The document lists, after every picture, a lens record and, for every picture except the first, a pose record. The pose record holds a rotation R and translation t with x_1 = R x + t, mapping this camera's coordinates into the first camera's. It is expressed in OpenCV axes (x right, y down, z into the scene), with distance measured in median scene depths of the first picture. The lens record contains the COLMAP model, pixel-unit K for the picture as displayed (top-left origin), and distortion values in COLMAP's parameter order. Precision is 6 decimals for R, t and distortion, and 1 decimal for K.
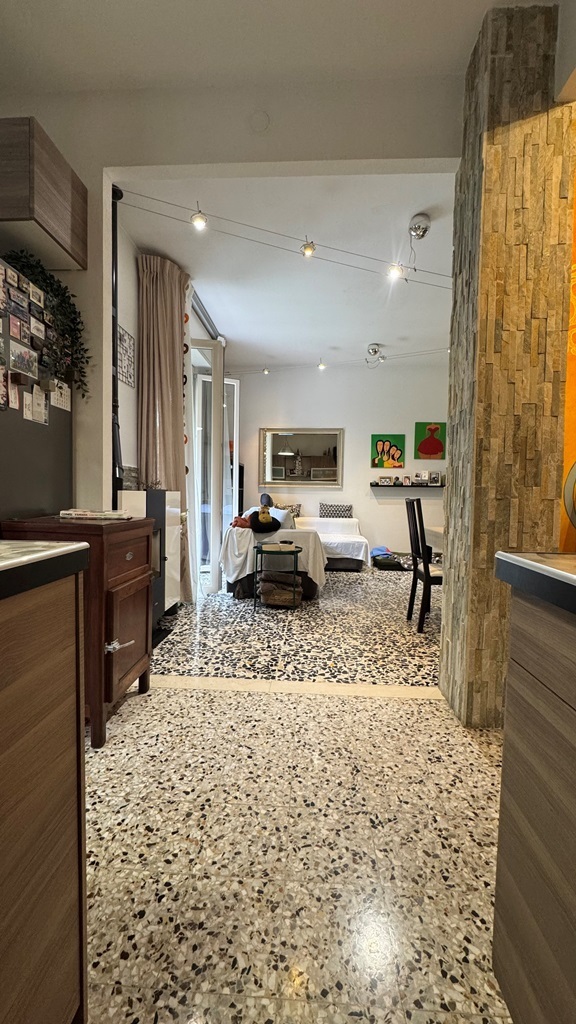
lens RADIAL K [[407.9, 0, 289.3], [0, 407.9, 512.3], [0, 0, 1]] dist [-0.003433, 0.001026]
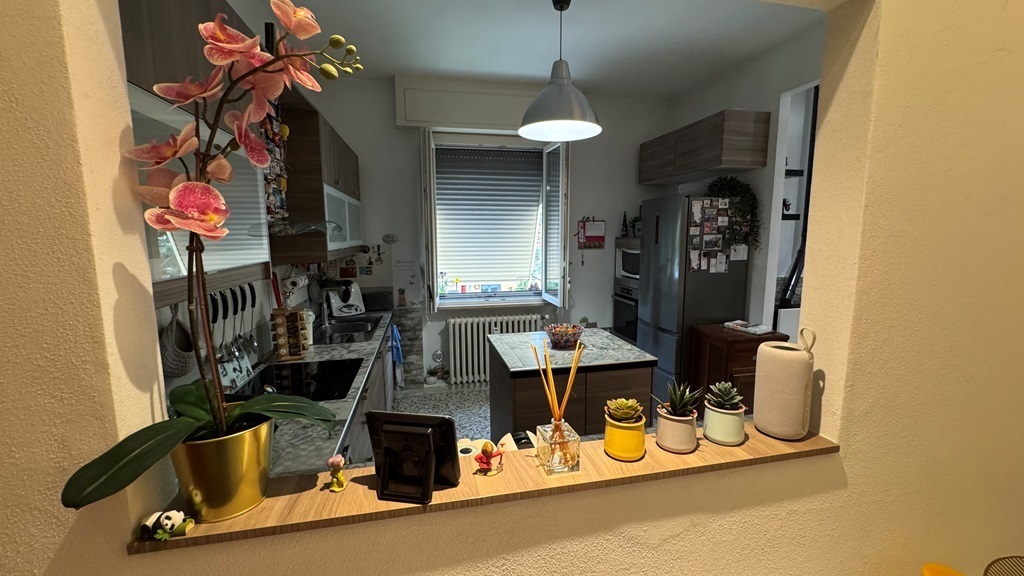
lens RADIAL K [[407.9, 0, 512.8], [0, 407.9, 287.3], [0, 0, 1]] dist [-0.003433, 0.001026]
pose [[0.263750, 0.106034, -0.958745, 0.831247], [-0.033041, 0.994350, 0.100883, -0.287616], [0.964025, 0.005070, 0.265763, -0.348519]]
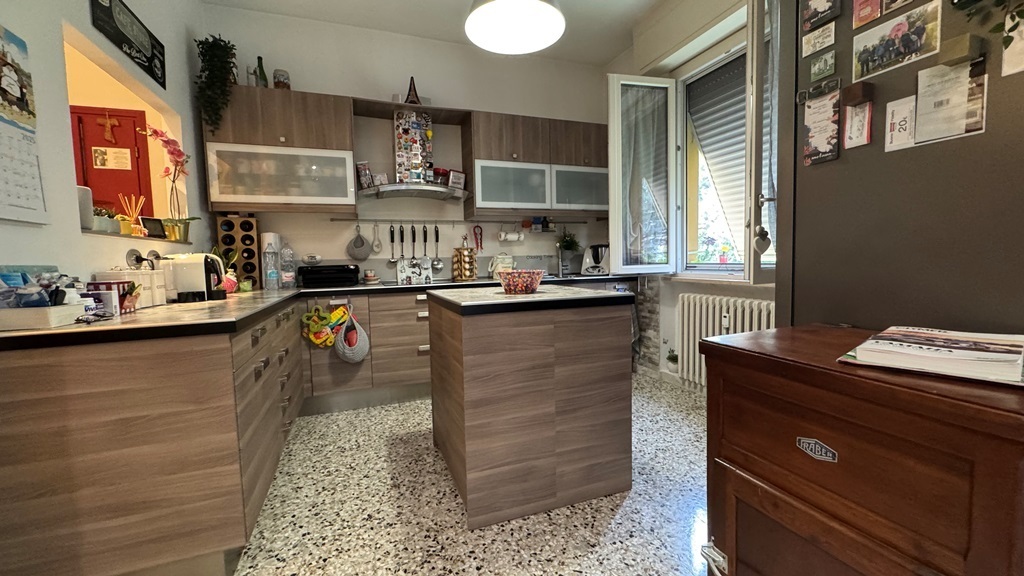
lens RADIAL K [[407.9, 0, 510.9], [0, 407.9, 288.2], [0, 0, 1]] dist [-0.003433, 0.001026]
pose [[-0.914510, 0.032647, -0.403243, 0.045366], [-0.010403, 0.994511, 0.104109, -0.086693], [0.404429, 0.099404, -0.909151, 1.170634]]
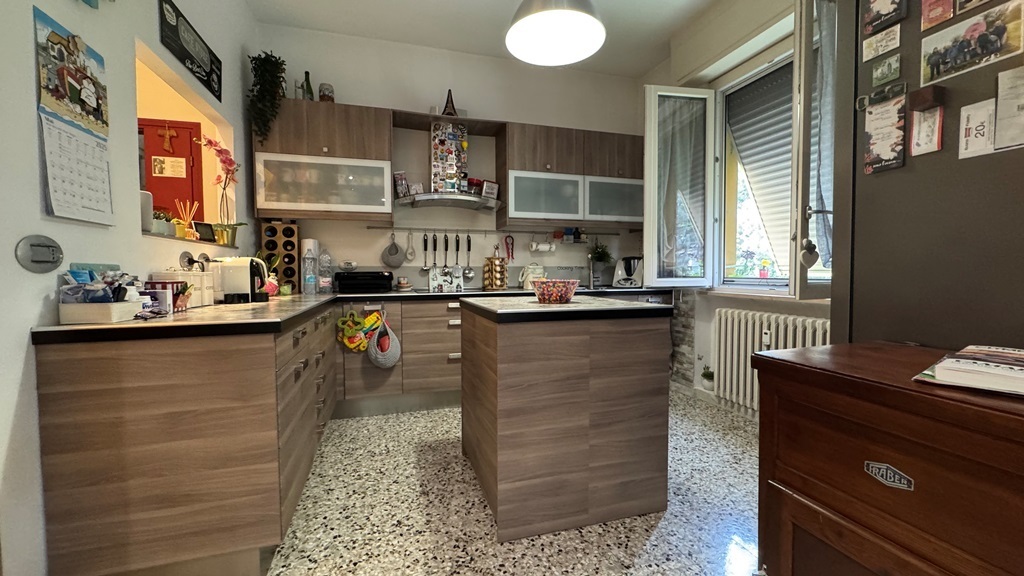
lens RADIAL K [[407.9, 0, 511.3], [0, 407.9, 288.2], [0, 0, 1]] dist [-0.003433, 0.001026]
pose [[-0.938344, -0.000009, -0.345702, 0.062955], [-0.028521, 0.996593, 0.077390, -0.079143], [0.344523, 0.082478, -0.935148, 1.158052]]
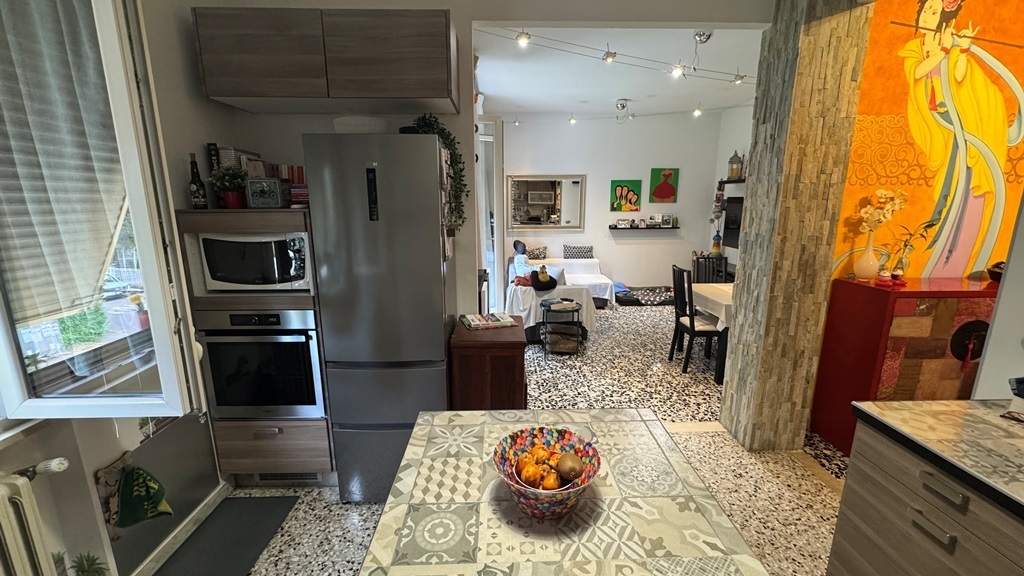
lens RADIAL K [[407.9, 0, 513.5], [0, 407.9, 288.3], [0, 0, 1]] dist [-0.003433, 0.001026]
pose [[0.996462, -0.036278, 0.075811, -0.489265], [0.023193, 0.985711, 0.166843, -0.313526], [-0.080780, -0.164495, 0.983065, -0.284123]]
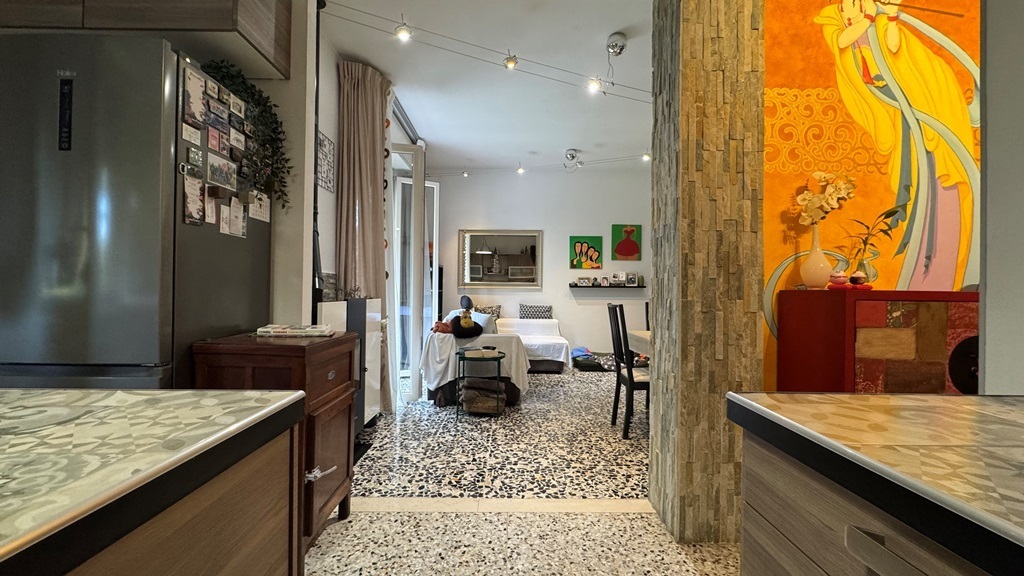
lens RADIAL K [[407.9, 0, 512.4], [0, 407.9, 288.1], [0, 0, 1]] dist [-0.003433, 0.001026]
pose [[0.997777, -0.005387, 0.066418, -0.030832], [0.008656, 0.998760, -0.049021, -0.042790], [-0.066072, 0.049487, 0.996587, 0.010764]]
